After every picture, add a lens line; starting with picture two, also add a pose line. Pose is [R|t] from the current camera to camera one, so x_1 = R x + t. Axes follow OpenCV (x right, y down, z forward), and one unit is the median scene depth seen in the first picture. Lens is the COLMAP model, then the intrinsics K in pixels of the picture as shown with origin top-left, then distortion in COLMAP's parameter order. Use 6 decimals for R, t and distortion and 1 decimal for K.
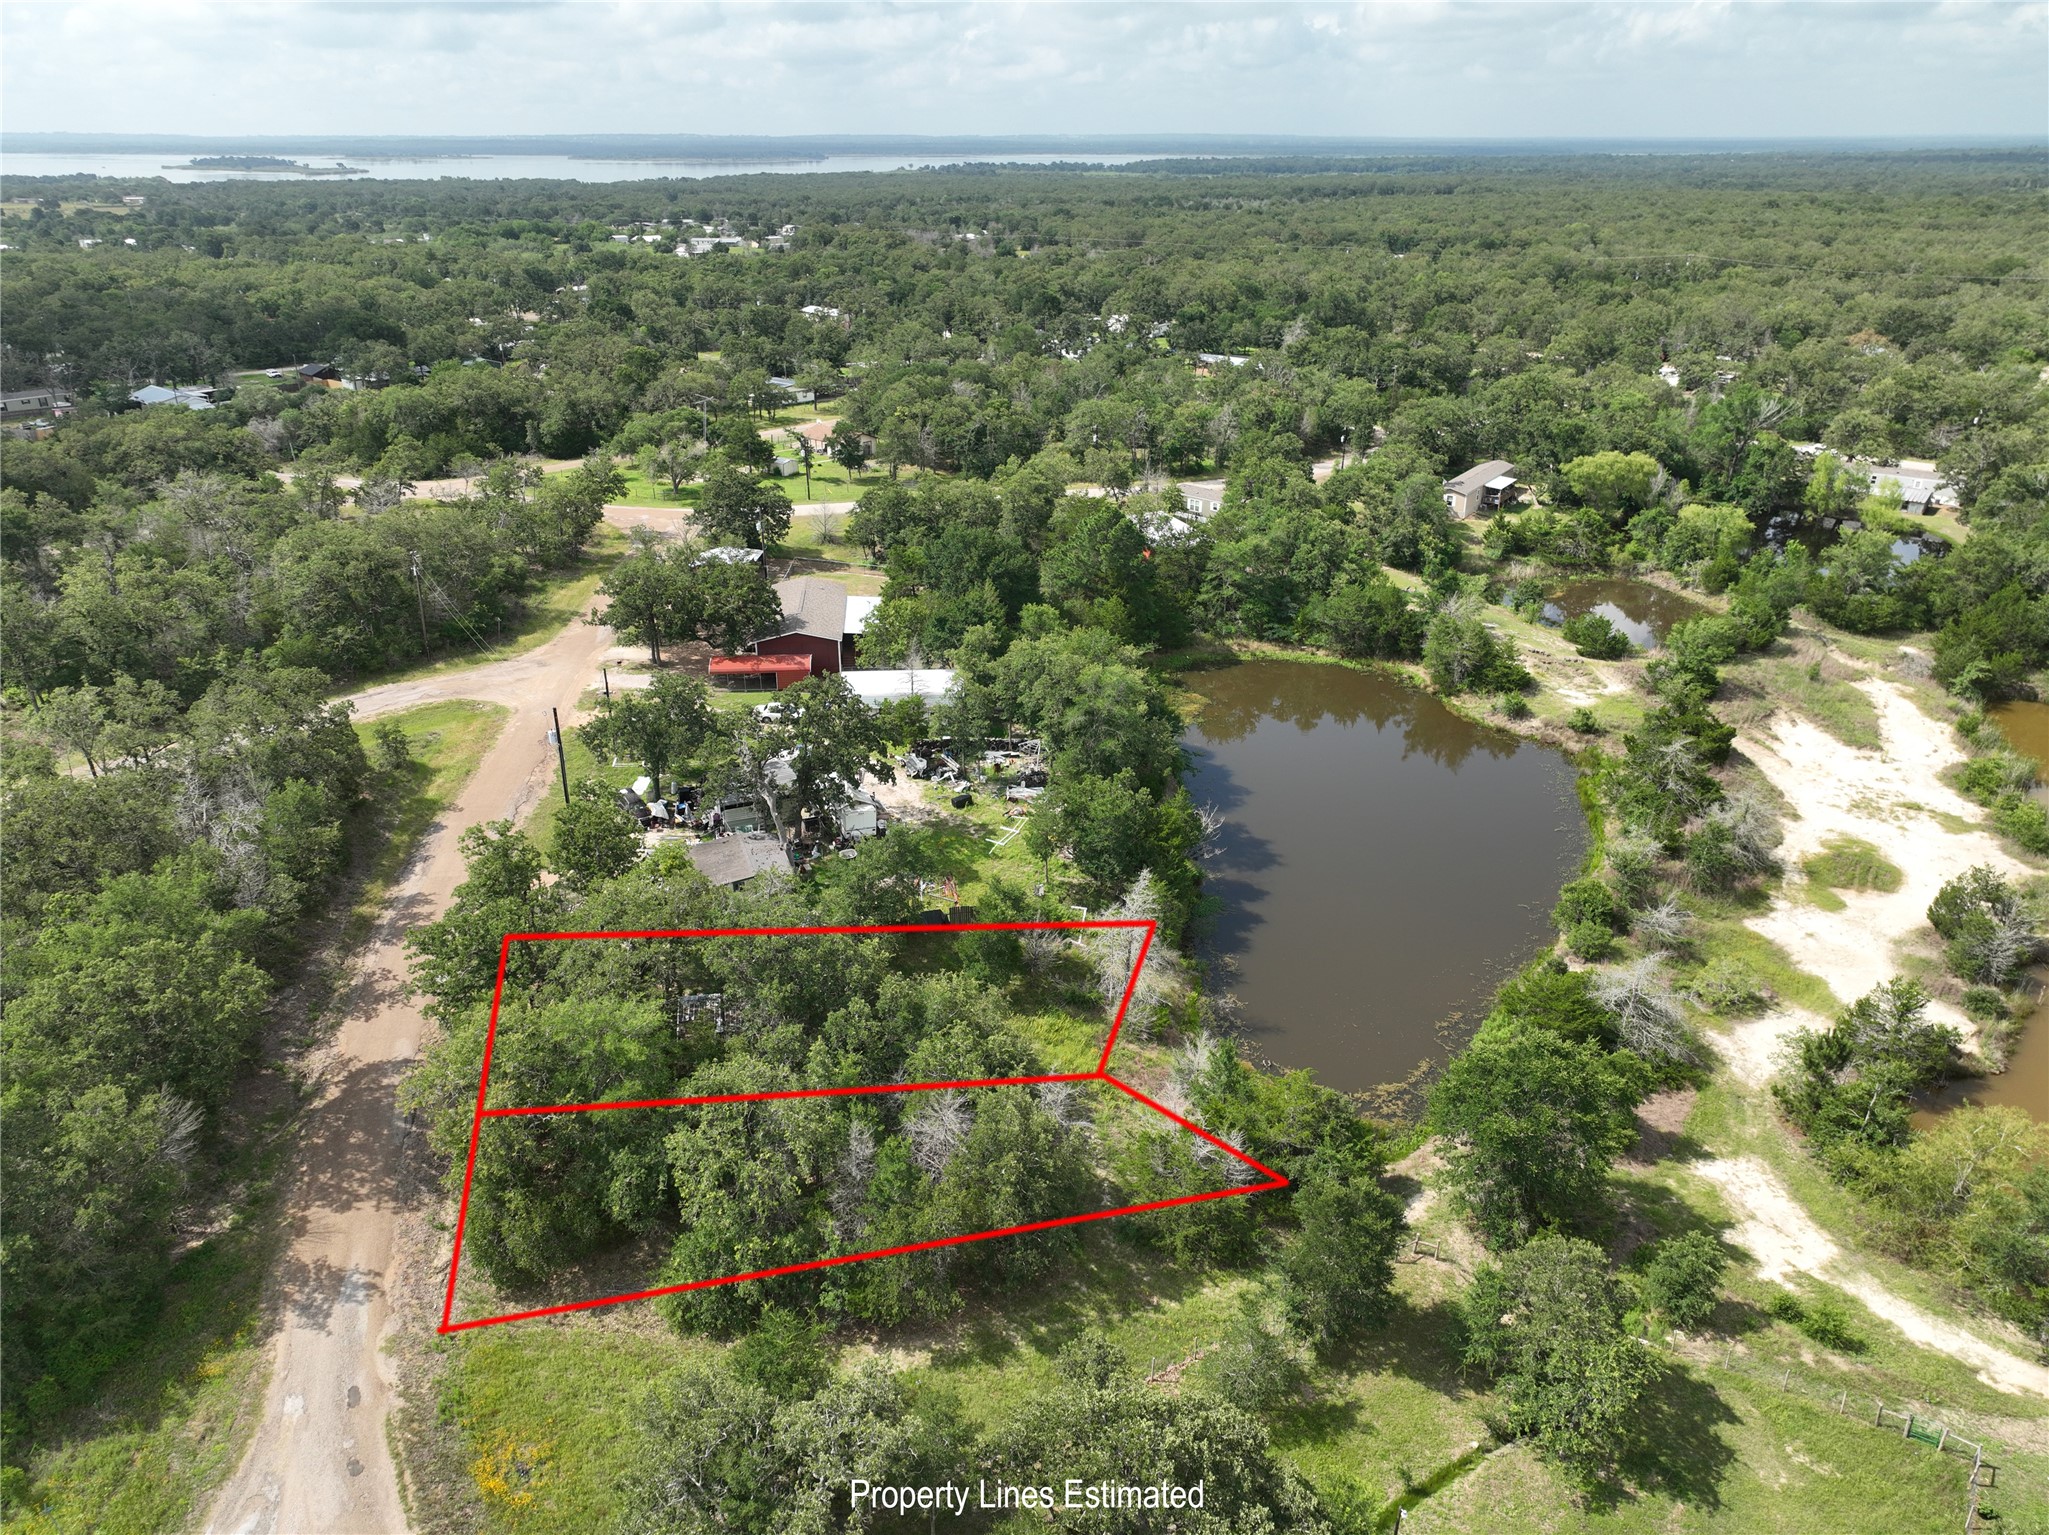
lens RADIAL K [[1442.5, 0, 1028.7], [0, 1442.5, 772.5], [0, 0, 1]] dist [-0.003506, 0.019649]
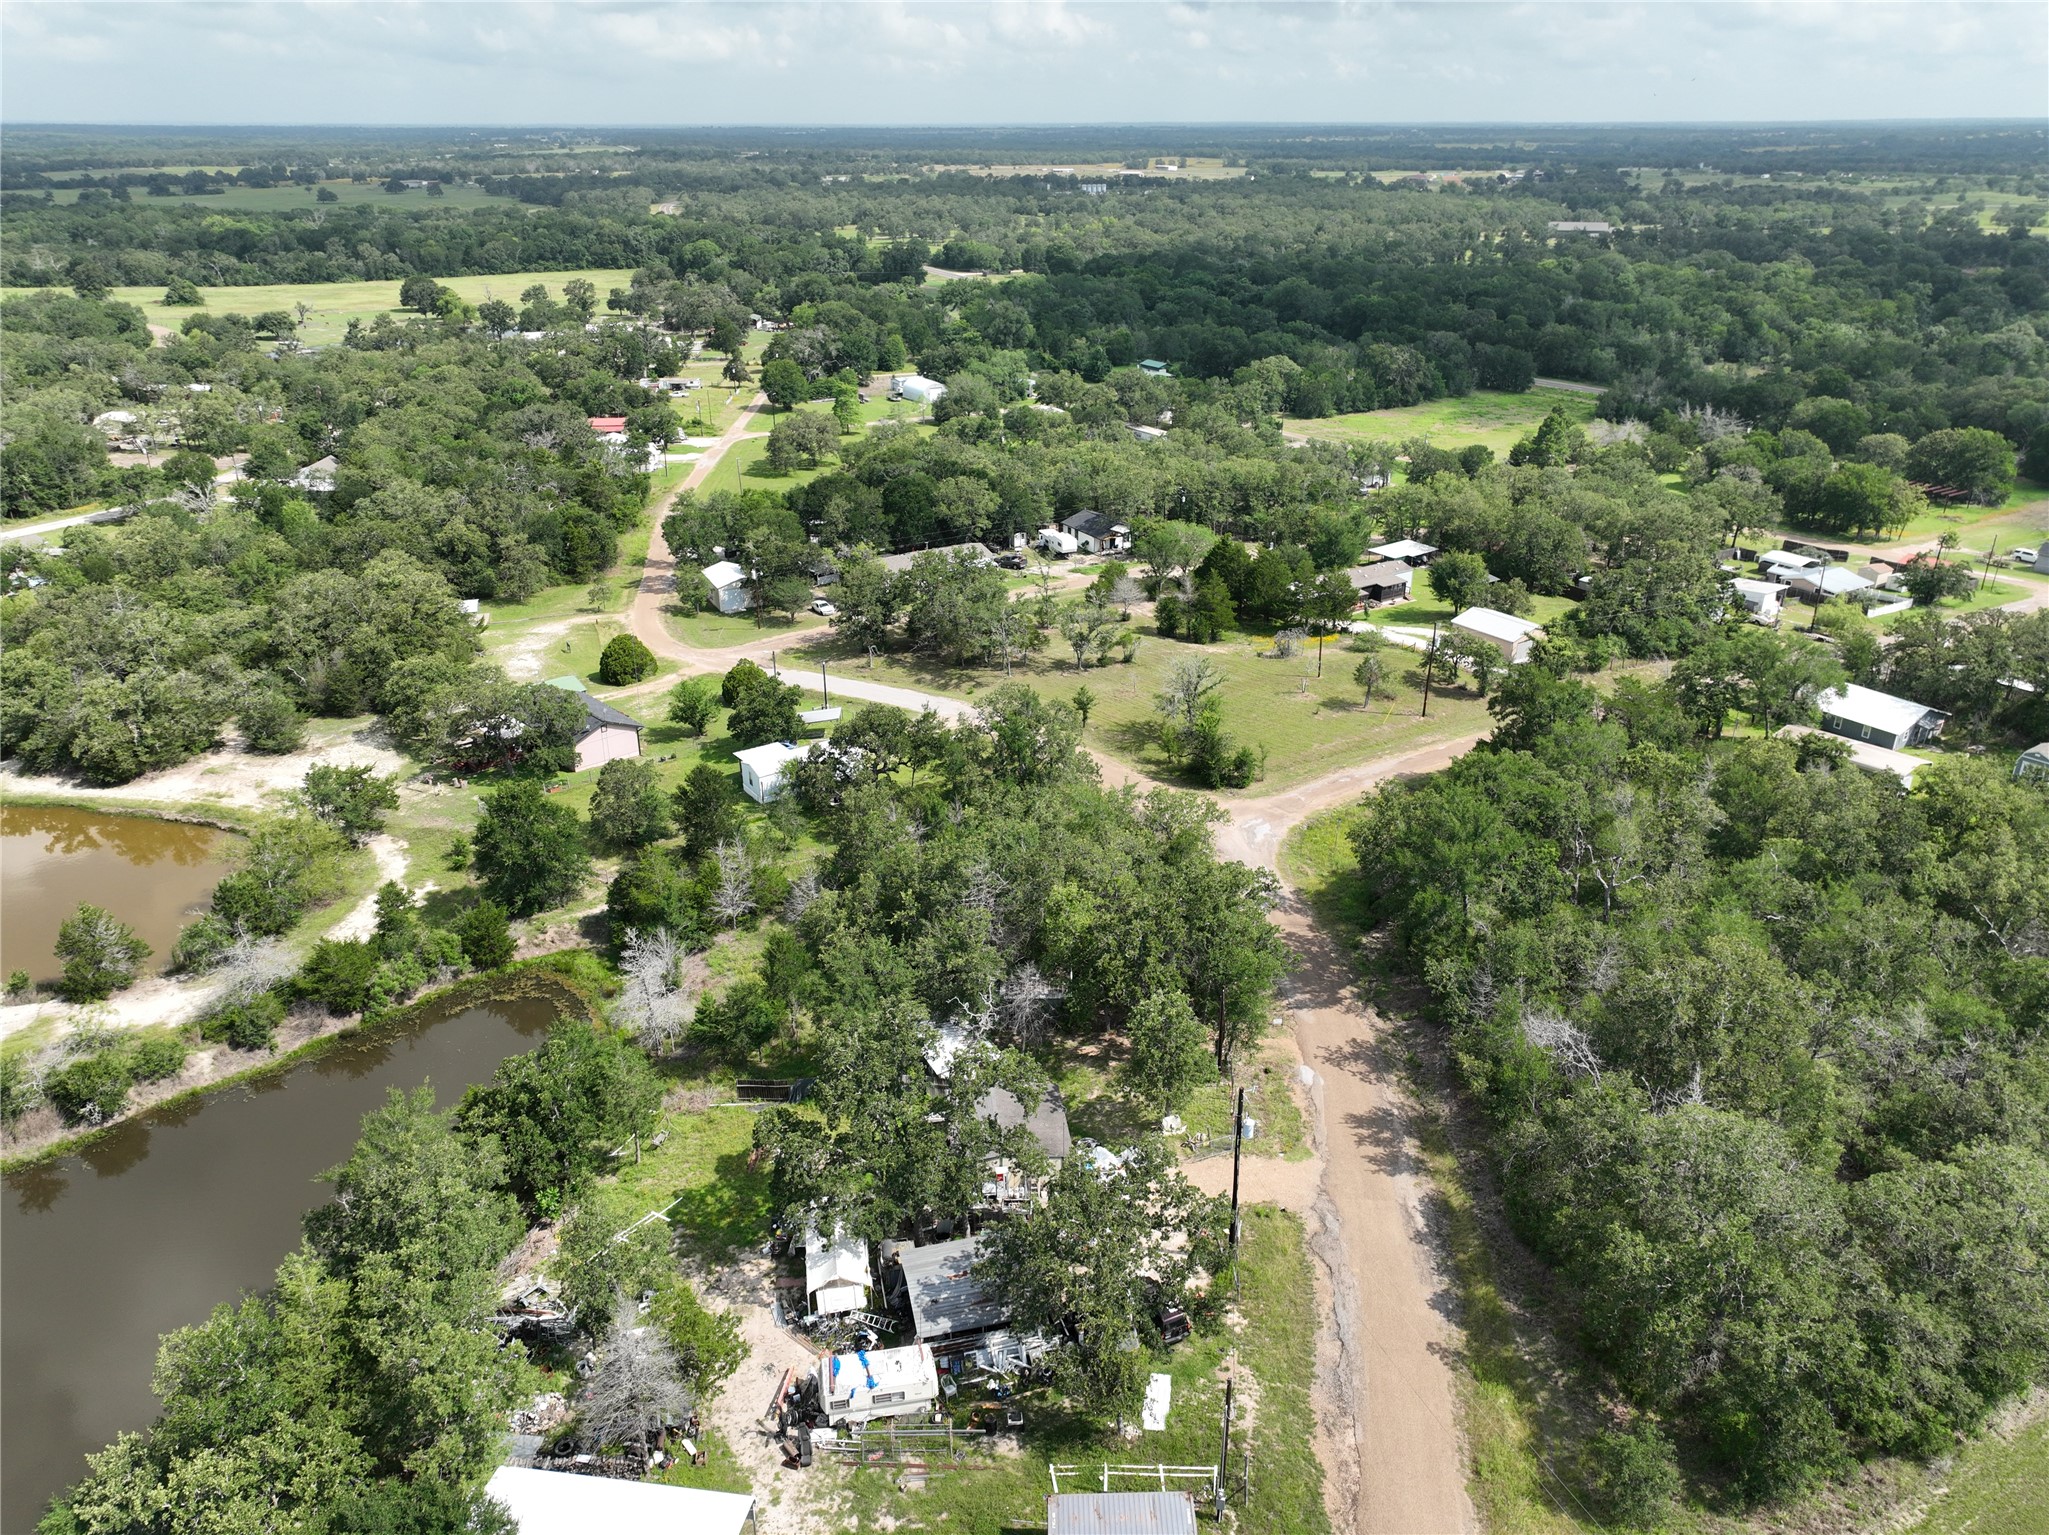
lens RADIAL K [[1442.5, 0, 1031.0], [0, 1442.5, 767.7], [0, 0, 1]] dist [-0.003506, 0.019649]
pose [[-0.976537, -0.085350, 0.197715, -0.325692], [0.089556, 0.674000, 0.733283, -0.612743], [-0.195846, 0.733784, -0.650542, 1.250376]]
